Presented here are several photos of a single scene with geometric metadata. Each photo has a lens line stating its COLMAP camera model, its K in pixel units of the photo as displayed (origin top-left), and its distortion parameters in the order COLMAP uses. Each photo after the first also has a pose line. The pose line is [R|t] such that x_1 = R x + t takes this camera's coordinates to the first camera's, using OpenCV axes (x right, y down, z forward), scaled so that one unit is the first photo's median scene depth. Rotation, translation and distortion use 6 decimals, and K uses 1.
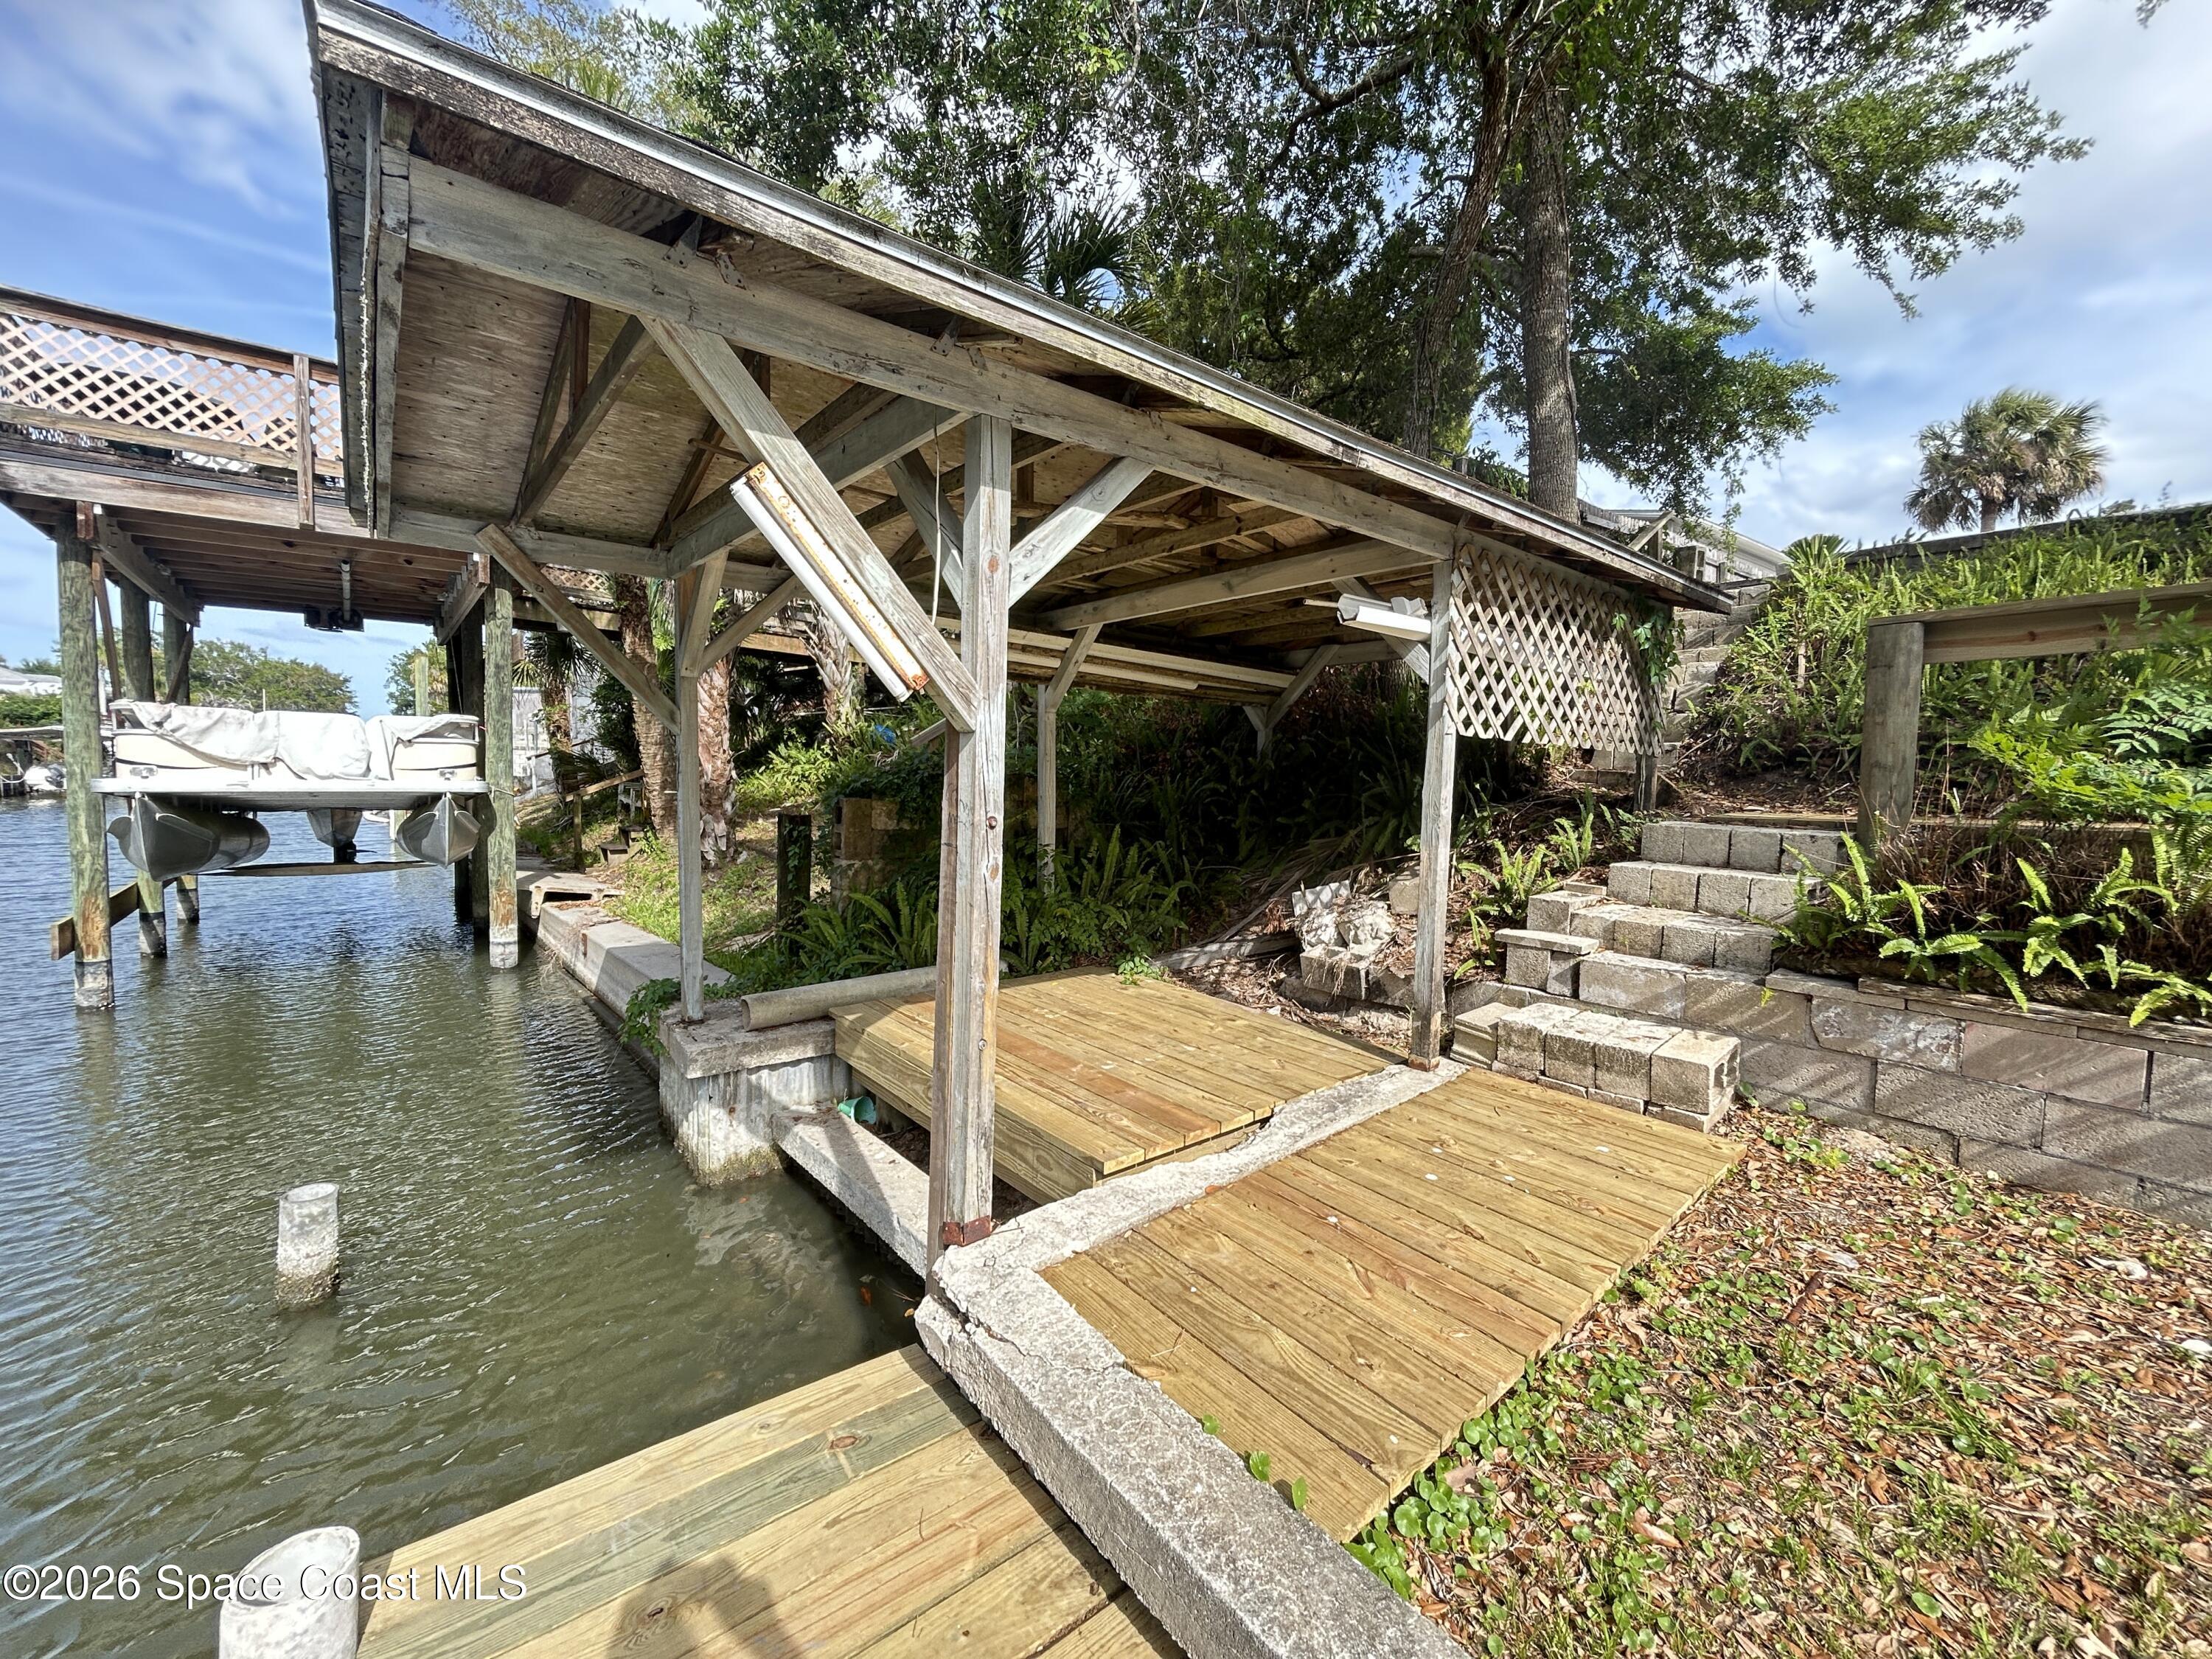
lens RADIAL K [[900.5, 0, 1100.1], [0, 900.5, 826.5], [0, 0, 1]] dist [-0.008656, 0.000426]
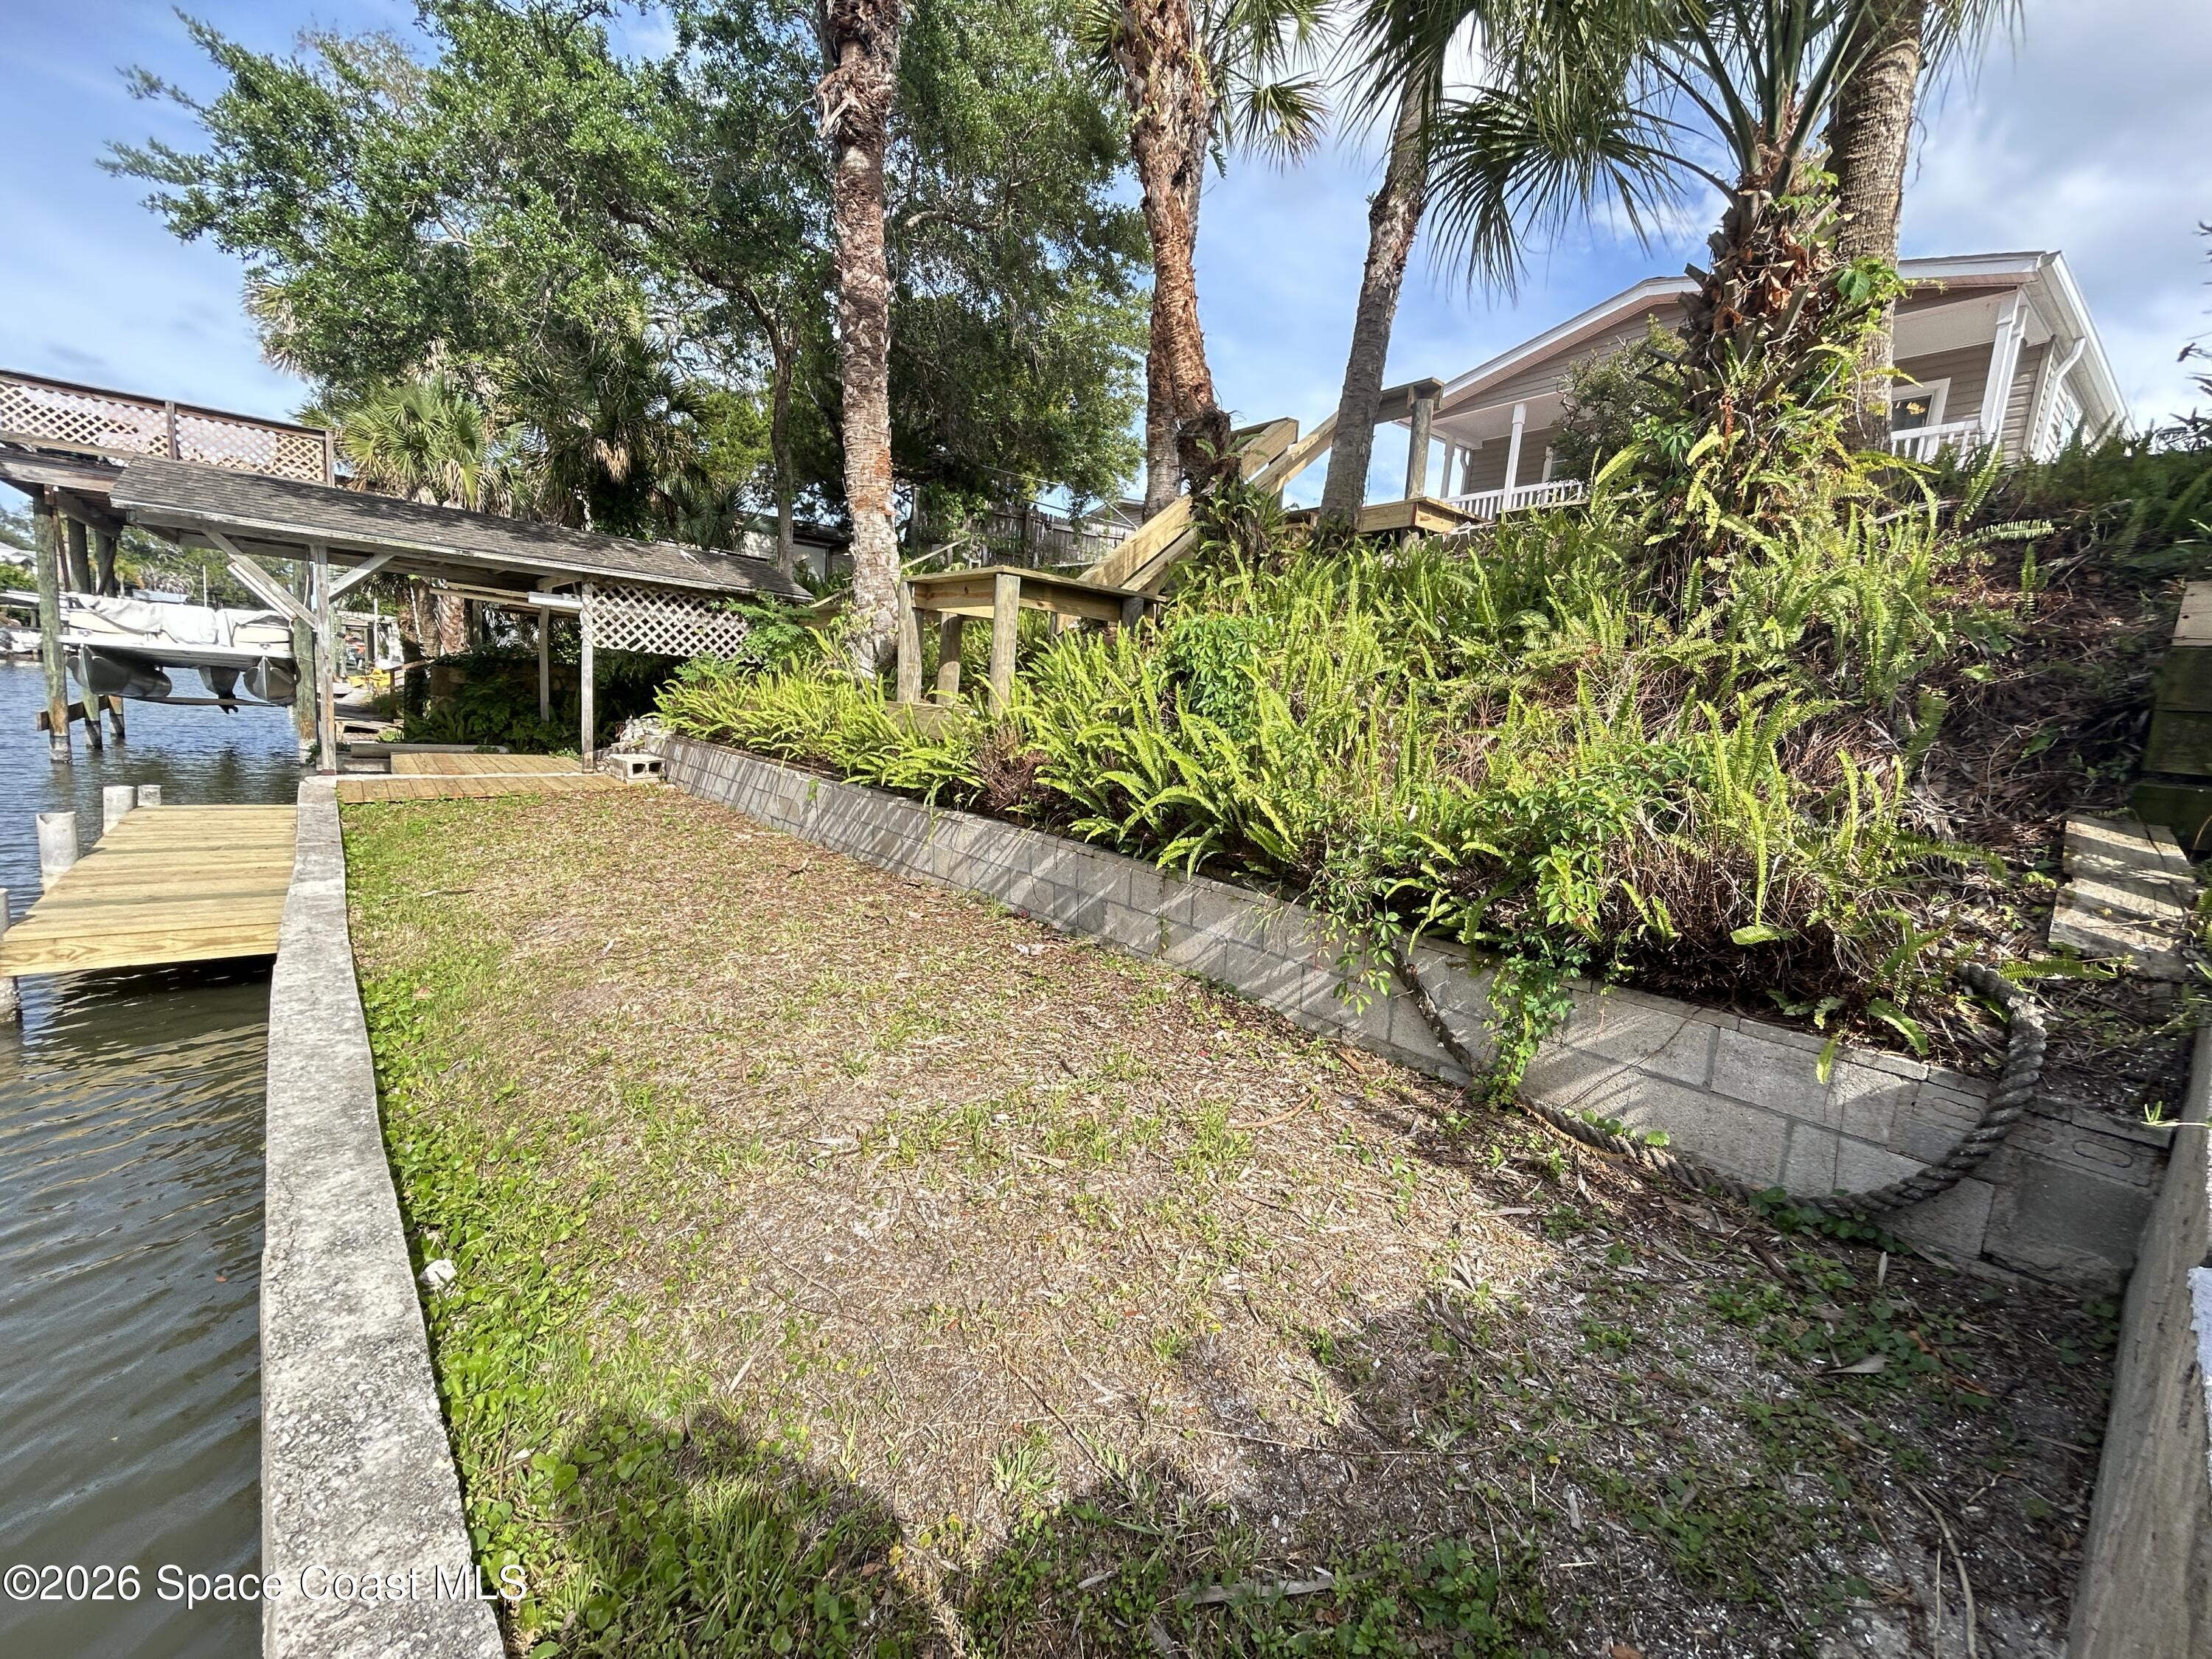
lens RADIAL K [[900.5, 0, 1099.3], [0, 900.5, 828.2], [0, 0, 1]] dist [-0.008656, 0.000426]
pose [[0.997898, 0.057135, 0.030565, 1.063602], [-0.059389, 0.995121, 0.078791, 0.076556], [-0.025914, -0.080440, 0.996423, -0.993811]]
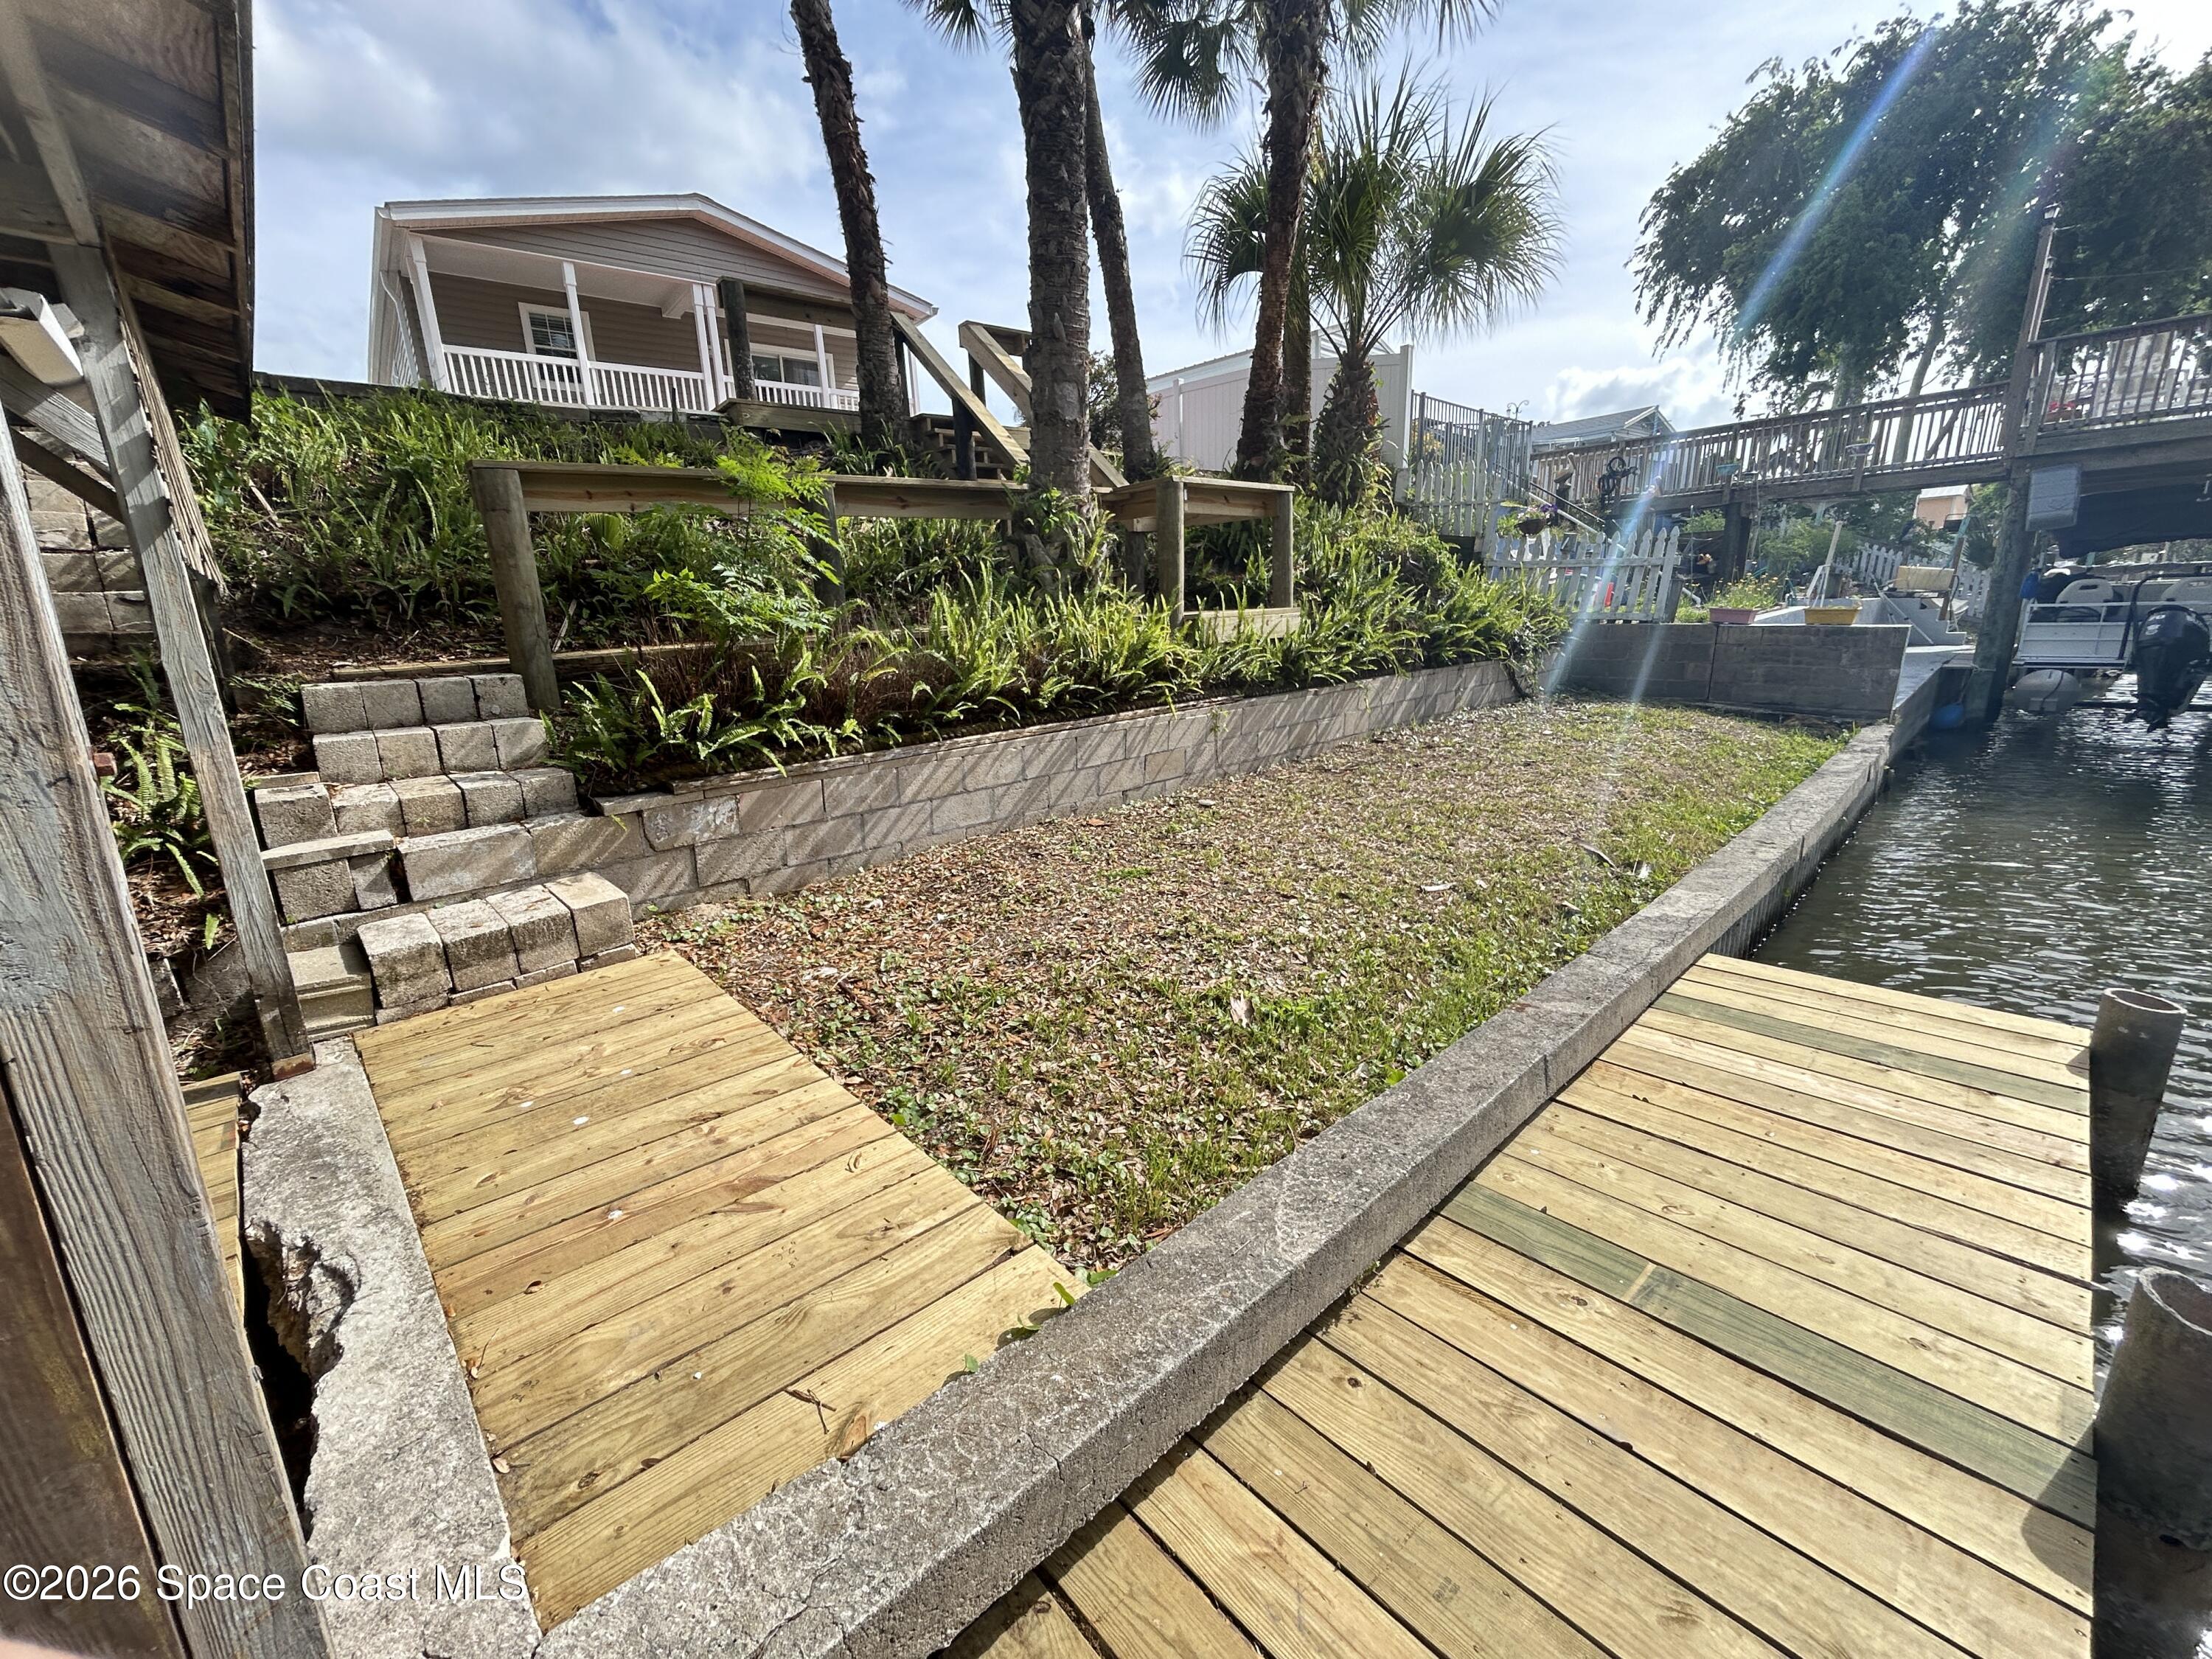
lens RADIAL K [[900.5, 0, 1085.3], [0, 900.5, 821.0], [0, 0, 1]] dist [-0.008656, 0.000426]
pose [[-0.059661, -0.245417, 0.967580, -0.197343], [0.107841, 0.962049, 0.250663, -0.012639], [-0.992376, 0.119299, -0.030931, 0.284192]]
